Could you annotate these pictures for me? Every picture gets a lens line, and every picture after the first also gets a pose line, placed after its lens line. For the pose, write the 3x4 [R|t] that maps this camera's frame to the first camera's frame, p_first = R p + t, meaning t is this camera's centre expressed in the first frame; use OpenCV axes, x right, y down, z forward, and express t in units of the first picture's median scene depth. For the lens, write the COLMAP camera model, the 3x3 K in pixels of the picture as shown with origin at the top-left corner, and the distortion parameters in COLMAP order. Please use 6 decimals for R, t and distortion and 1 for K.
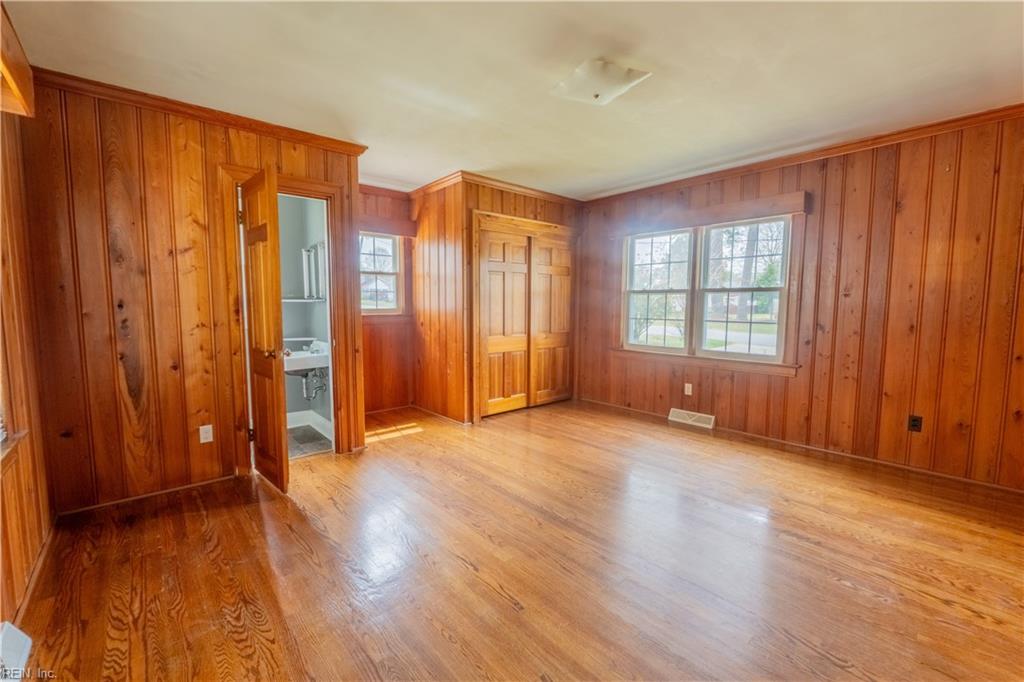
lens RADIAL K [[428.2, 0, 514.3], [0, 428.2, 343.0], [0, 0, 1]] dist [-0.002061, 0.000098]
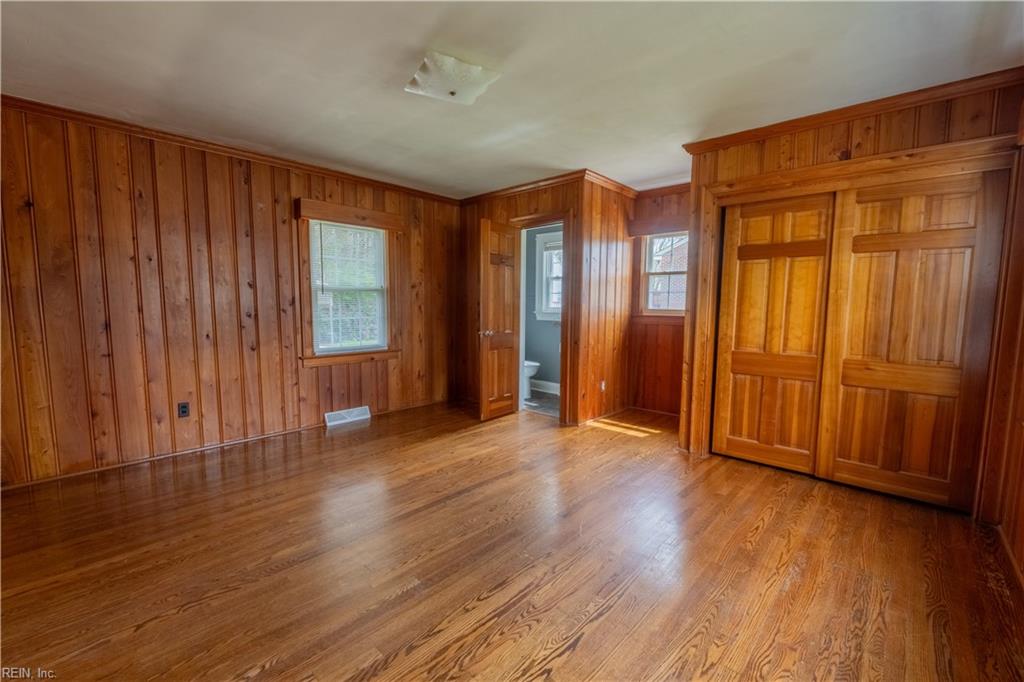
lens RADIAL K [[428.2, 0, 514.3], [0, 428.2, 343.0], [0, 0, 1]] dist [-0.002061, 0.000098]
pose [[0.101143, 0.091235, -0.990680, 0.685851], [-0.098439, 0.991817, 0.081289, -0.053261], [0.989990, 0.089300, 0.109296, 0.597597]]
